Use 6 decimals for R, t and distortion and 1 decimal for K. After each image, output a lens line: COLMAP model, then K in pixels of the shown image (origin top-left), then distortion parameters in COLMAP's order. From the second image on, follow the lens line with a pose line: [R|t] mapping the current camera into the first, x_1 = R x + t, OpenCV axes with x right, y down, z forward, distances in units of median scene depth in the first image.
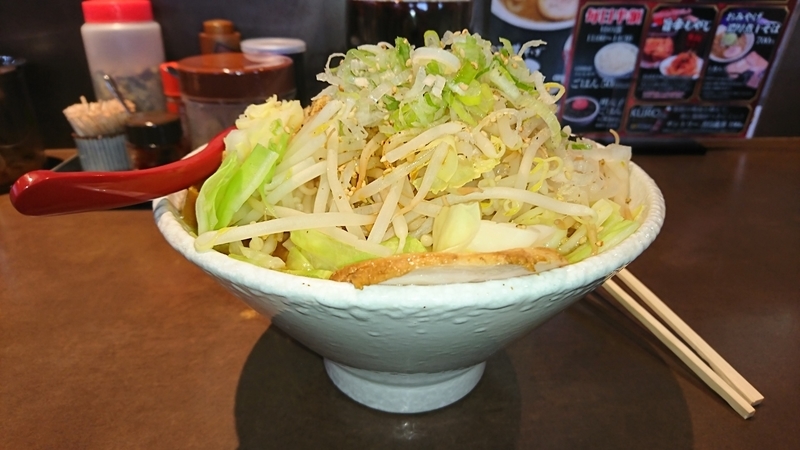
lens RADIAL K [[544.7, 0, 400.7], [0, 544.7, 235.7], [0, 0, 1]] dist [-0.000336, -0.037736]
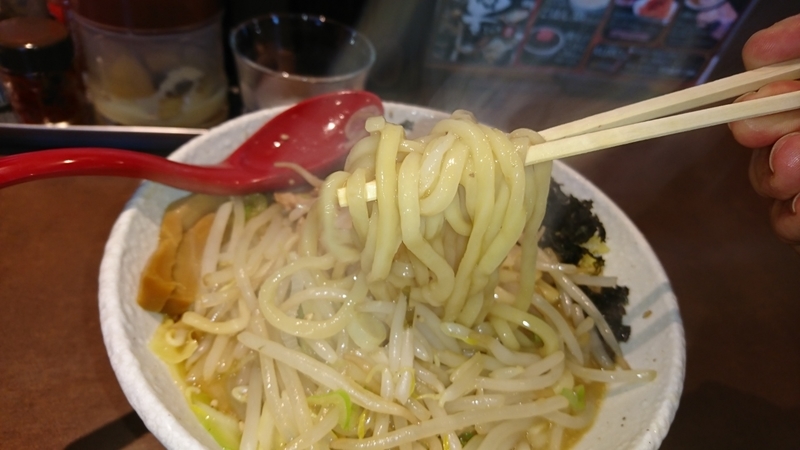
lens RADIAL K [[541.2, 0, 410.2], [0, 541.2, 227.5], [0, 0, 1]] dist [-0.000057, -0.028696]
pose [[0.978762, 0.027782, 0.203108, -0.091573], [-0.085590, 0.955669, 0.281729, -0.233984], [-0.186277, -0.293130, 0.937750, 0.134655]]
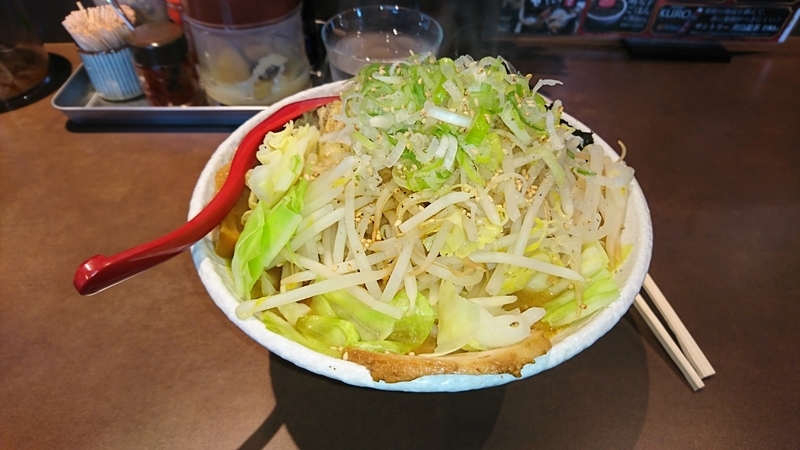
lens RADIAL K [[544.7, 0, 400.7], [0, 544.7, 235.7], [0, 0, 1]] dist [-0.000336, -0.037736]
pose [[0.999700, 0.022230, -0.010300, -0.005842], [-0.017566, 0.943398, 0.331199, -0.226275], [0.017079, -0.330918, 0.943505, -0.019903]]
